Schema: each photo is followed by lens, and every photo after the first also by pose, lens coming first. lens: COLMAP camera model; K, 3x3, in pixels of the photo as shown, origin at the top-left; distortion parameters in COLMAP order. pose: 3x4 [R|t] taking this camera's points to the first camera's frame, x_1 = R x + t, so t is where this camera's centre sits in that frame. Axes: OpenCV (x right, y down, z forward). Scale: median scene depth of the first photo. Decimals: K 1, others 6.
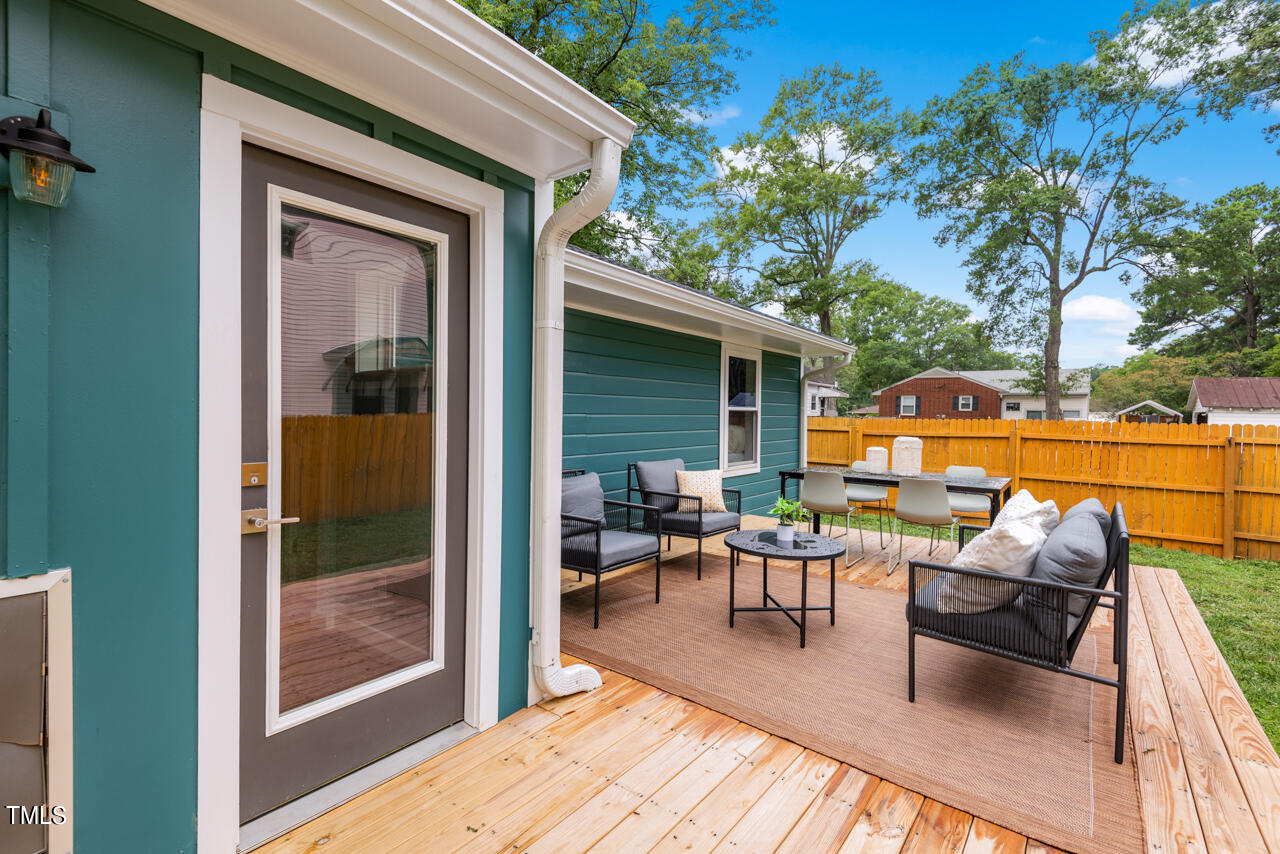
lens RADIAL K [[580.9, 0, 640.0], [0, 580.9, 427.0], [0, 0, 1]] dist [0.036412, -0.017839]
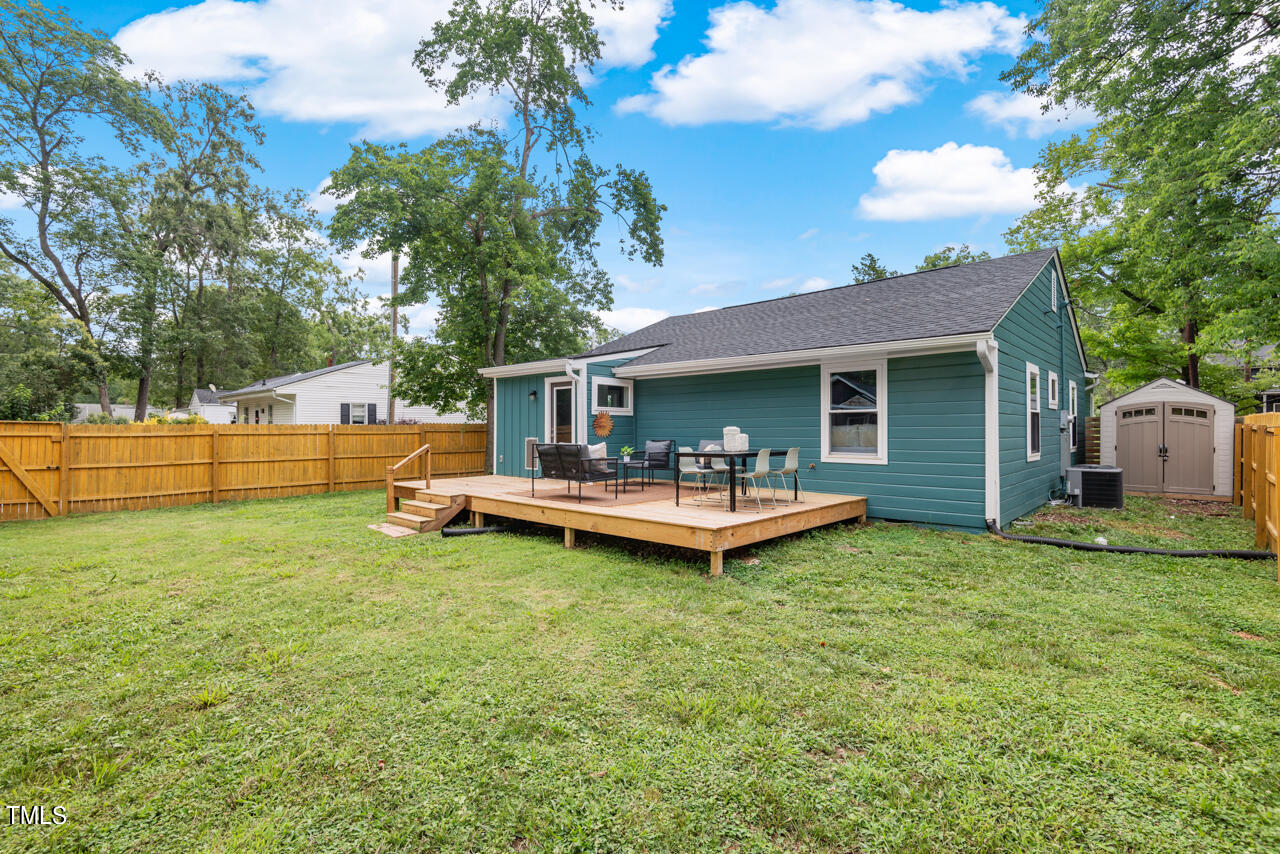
lens RADIAL K [[586.1, 0, 637.3], [0, 586.1, 421.1], [0, 0, 1]] dist [0.027603, -0.018539]
pose [[-0.092693, -0.027254, -0.995322, 0.319680], [-0.022393, 0.999430, -0.025281, 0.007324], [0.995443, 0.019945, -0.093251, 0.136284]]
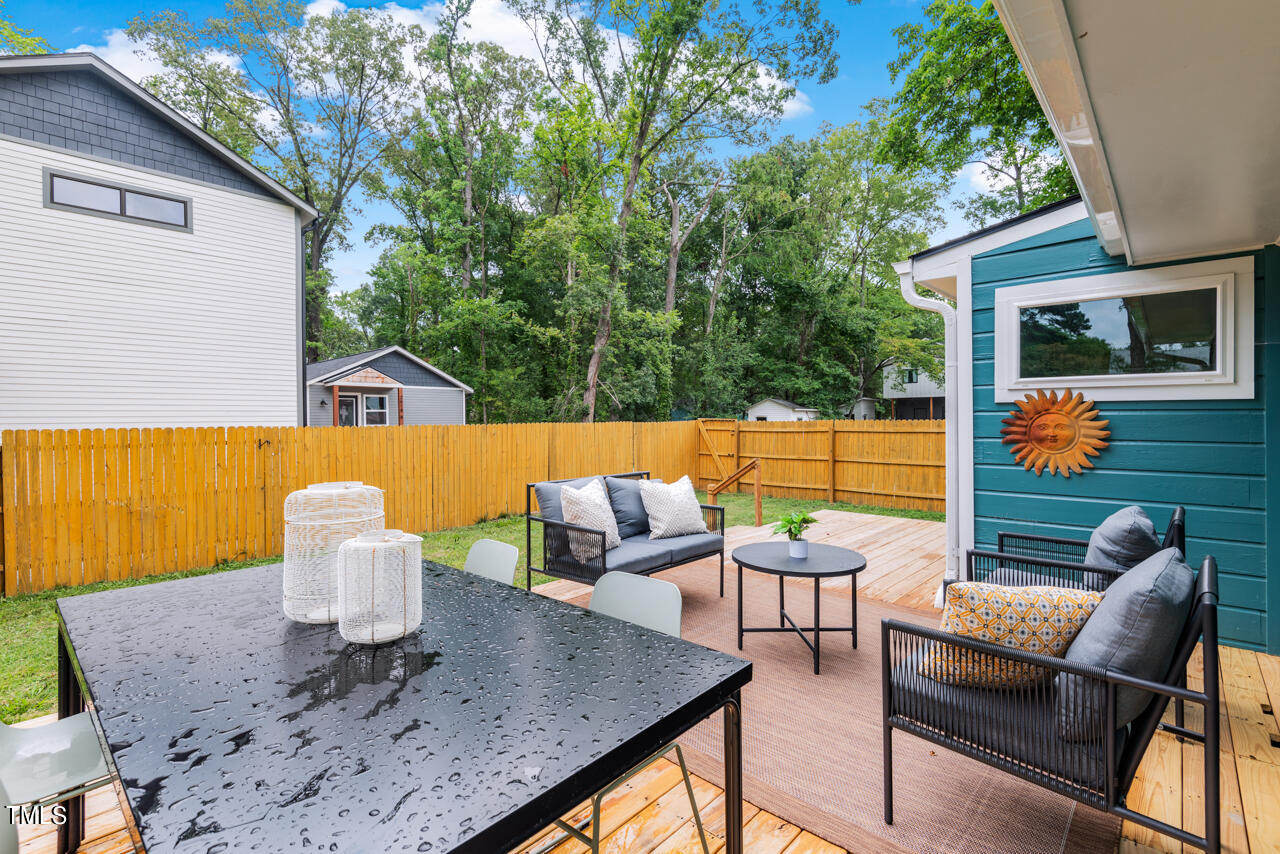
lens RADIAL K [[586.1, 0, 637.3], [0, 586.1, 421.1], [0, 0, 1]] dist [0.027603, -0.018539]
pose [[-0.996679, -0.010035, 0.080807, 0.043783], [-0.007521, 0.999480, 0.031348, -0.004232], [-0.081079, 0.030636, -0.996237, 0.199500]]
